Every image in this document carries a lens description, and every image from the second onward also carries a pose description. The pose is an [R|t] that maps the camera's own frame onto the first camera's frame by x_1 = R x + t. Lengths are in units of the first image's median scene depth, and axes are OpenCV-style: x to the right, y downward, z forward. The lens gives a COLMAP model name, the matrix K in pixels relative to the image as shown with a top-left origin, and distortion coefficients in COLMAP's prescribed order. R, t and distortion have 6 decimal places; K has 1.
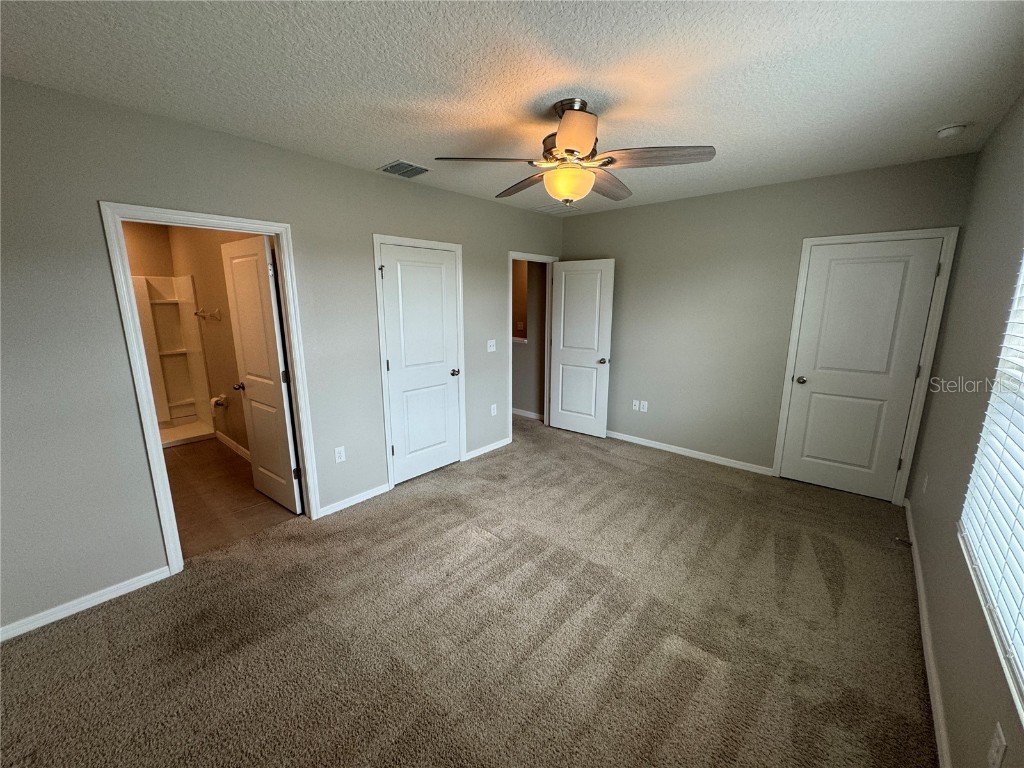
lens RADIAL K [[411.6, 0, 512.2], [0, 411.6, 379.8], [0, 0, 1]] dist [0.003075, 0.000338]
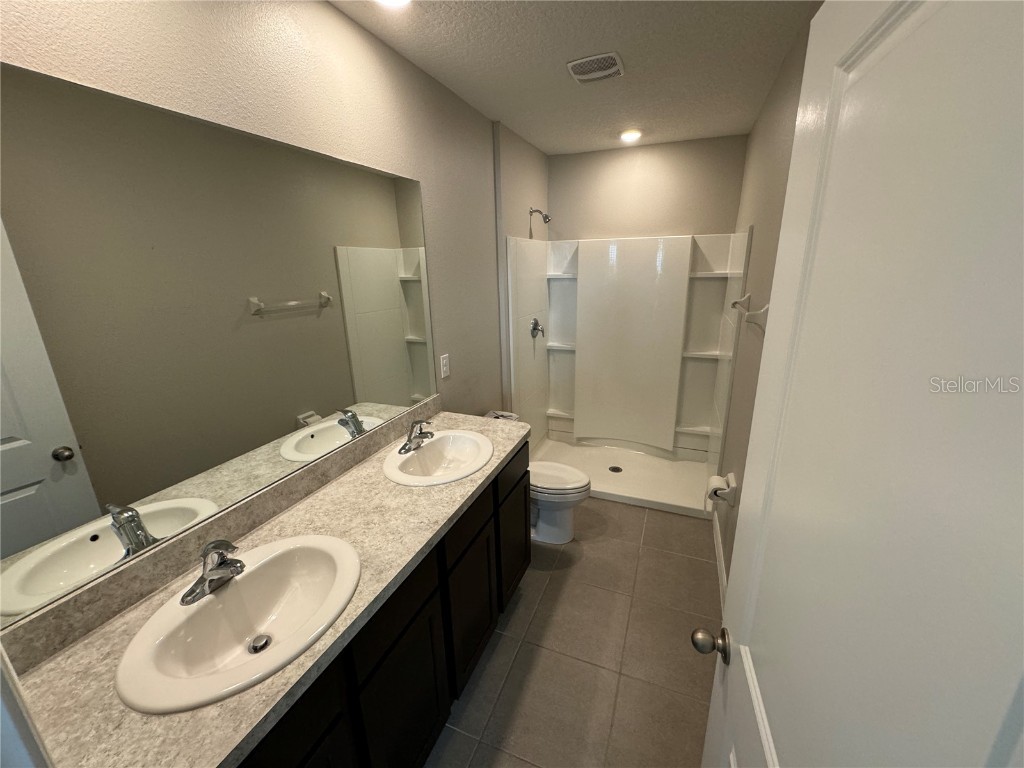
lens RADIAL K [[411.6, 0, 513.8], [0, 411.6, 383.8], [0, 0, 1]] dist [0.003075, 0.000338]
pose [[0.338868, 0.249334, -0.907194, -0.331980], [-0.172053, 0.964407, 0.200790, -0.103549], [0.924968, 0.088044, 0.369705, 0.504409]]
